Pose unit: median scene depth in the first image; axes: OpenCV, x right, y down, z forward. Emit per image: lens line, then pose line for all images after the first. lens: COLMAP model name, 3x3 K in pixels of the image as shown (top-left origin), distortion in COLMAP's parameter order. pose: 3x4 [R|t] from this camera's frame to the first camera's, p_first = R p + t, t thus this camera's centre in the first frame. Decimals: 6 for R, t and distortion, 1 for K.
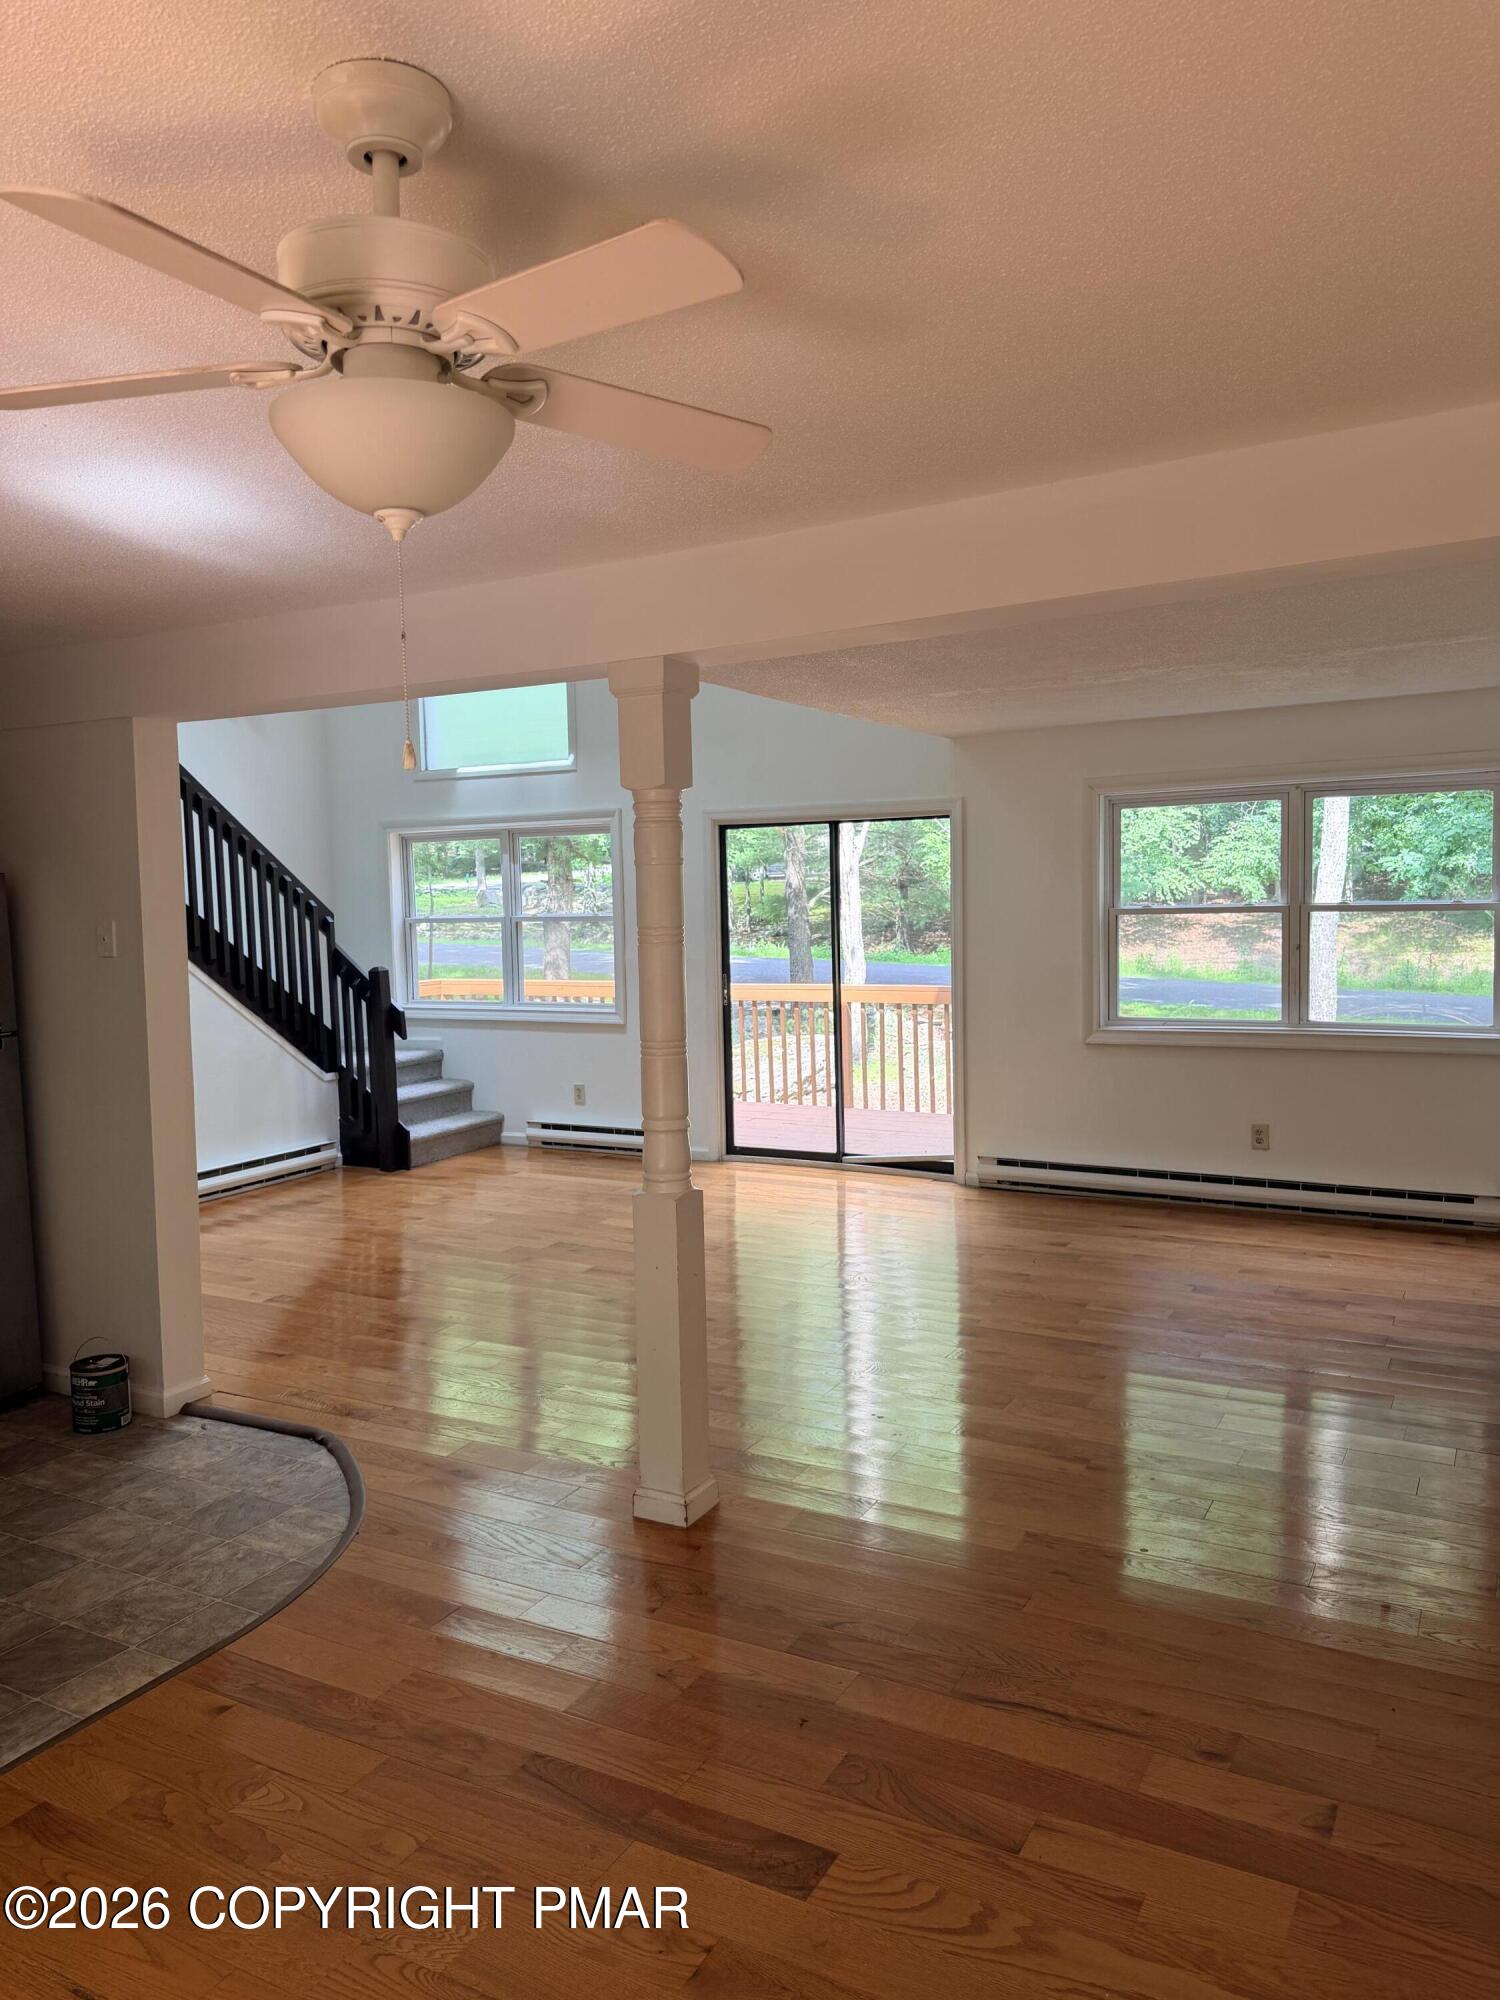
lens RADIAL K [[1413.3, 0, 747.9], [0, 1413.3, 1001.7], [0, 0, 1]] dist [0.099351, -0.145838]
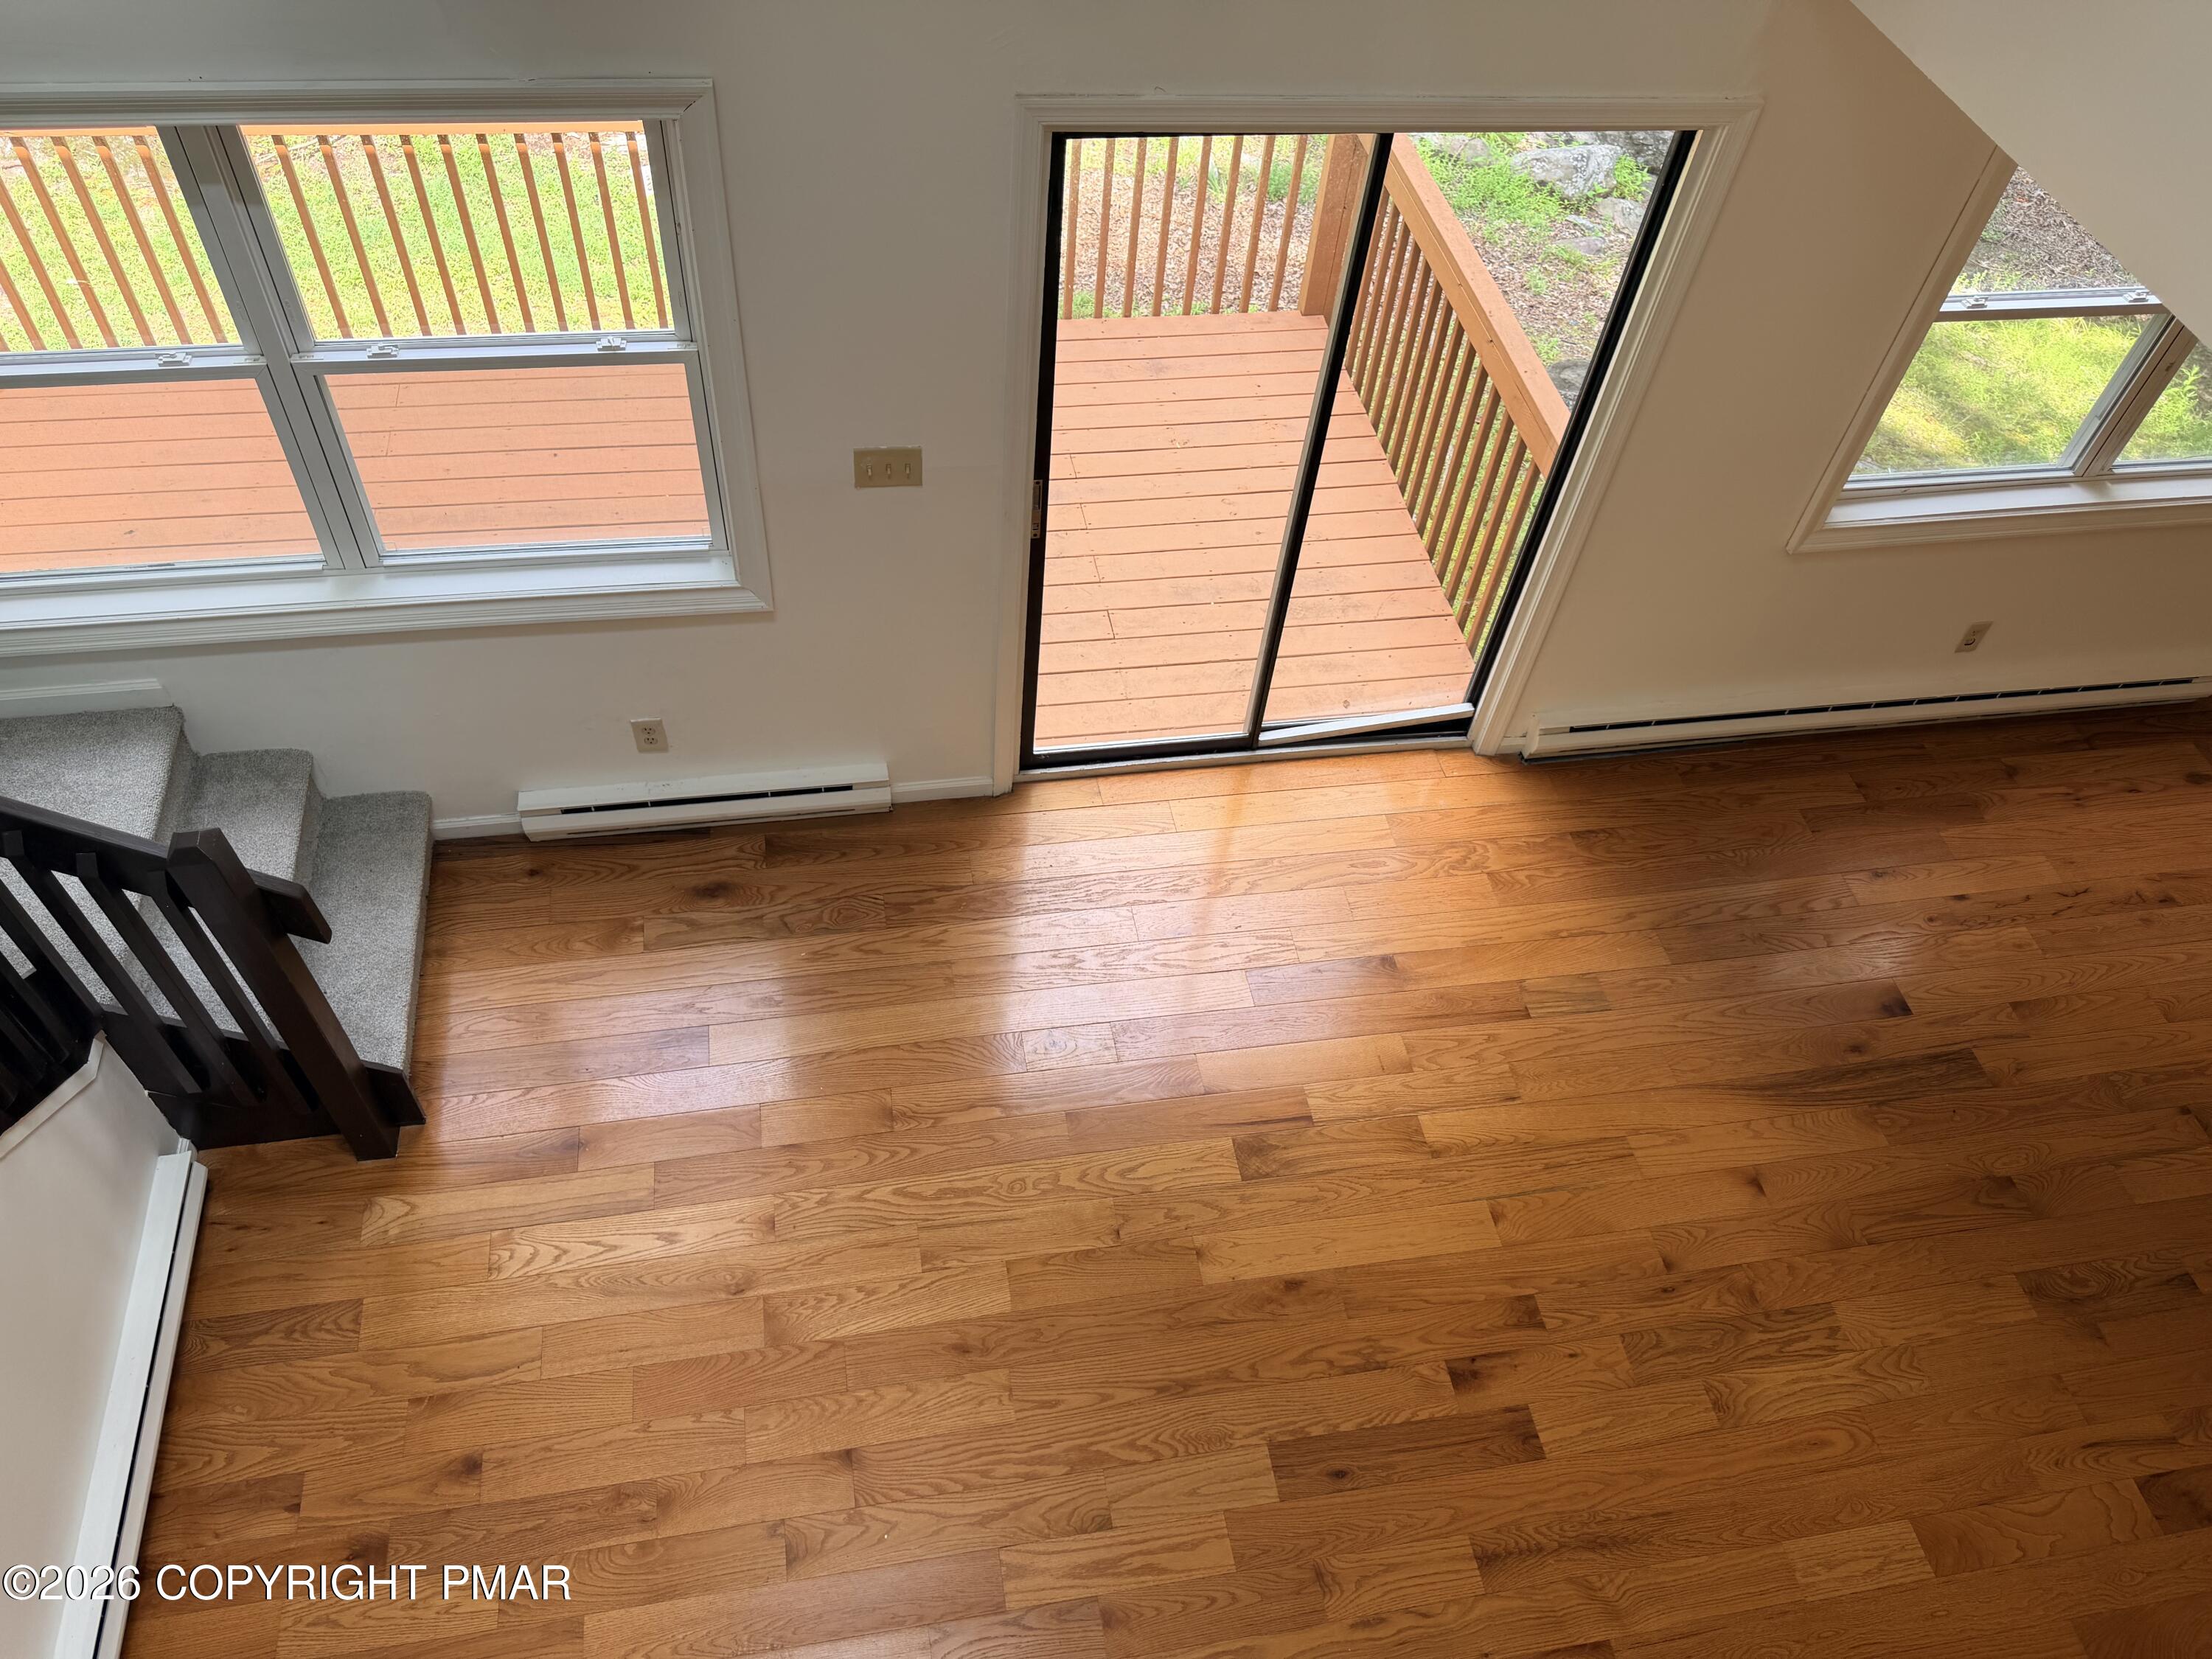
lens RADIAL K [[1549.6, 0, 1106.0], [0, 1549.6, 829.5], [0, 0, 1]] dist [0.129443, -0.181075]
pose [[0.769268, -0.436985, 0.466124, -0.401808], [-0.048824, 0.687204, 0.724822, -0.437218], [-0.637058, -0.580340, 0.507309, 1.051138]]
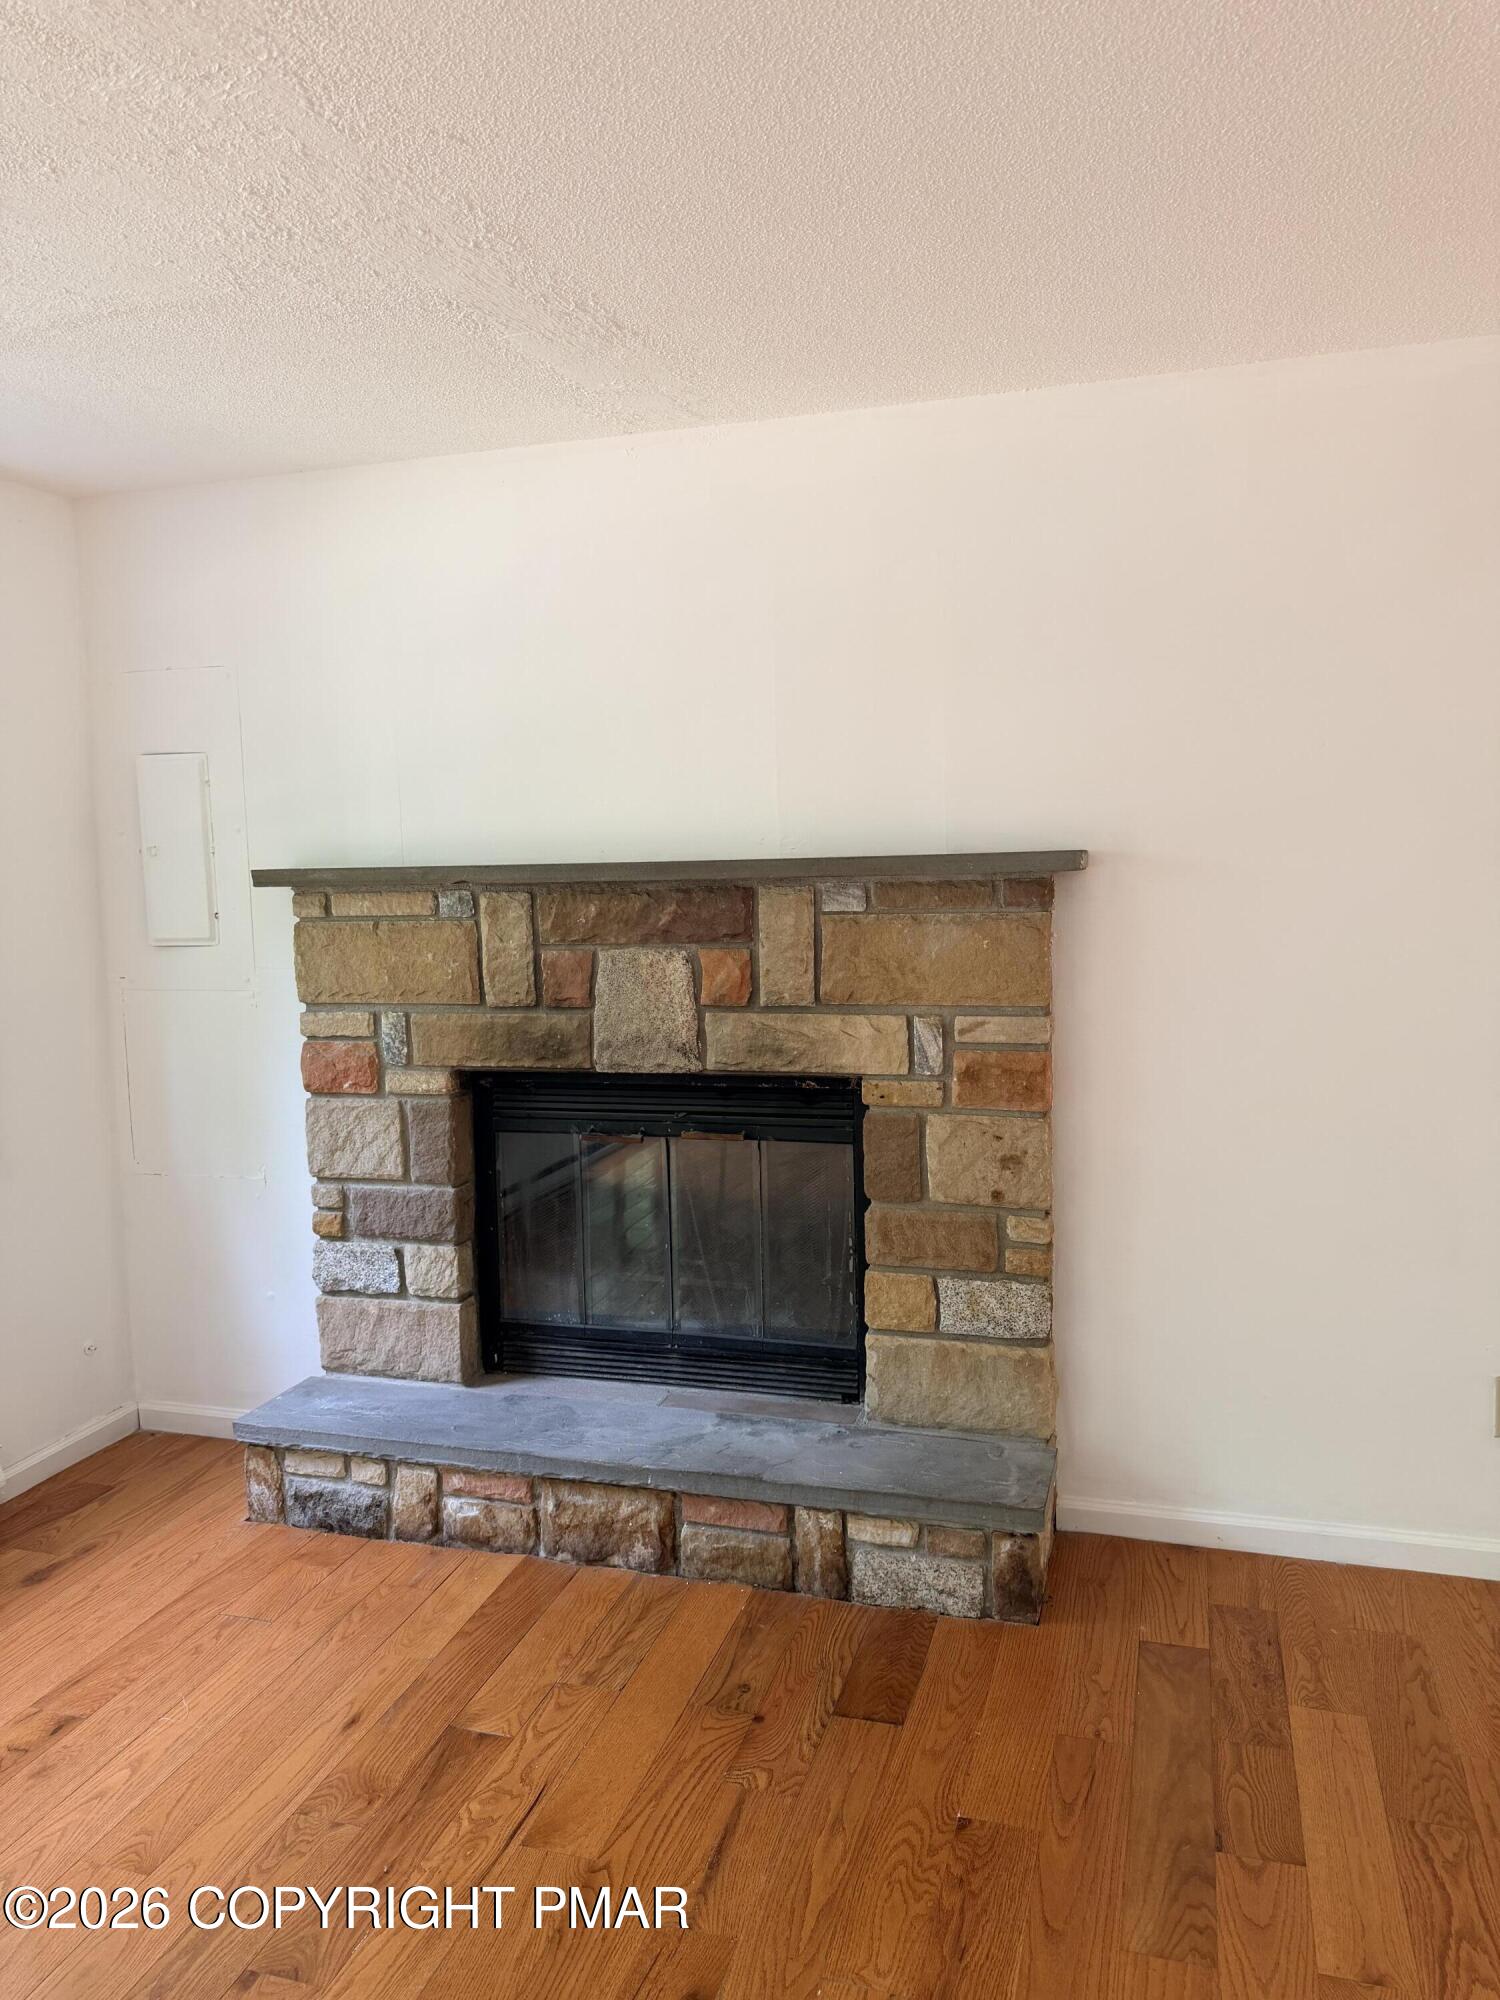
lens RADIAL K [[1433.9, 0, 763.0], [0, 1433.9, 989.3], [0, 0, 1]] dist [0.101905, -0.139470]
pose [[-0.212590, -0.071340, 0.974534, -0.041645], [0.098733, 0.990659, 0.094058, -0.058411], [-0.972141, 0.116215, -0.203560, 0.949682]]
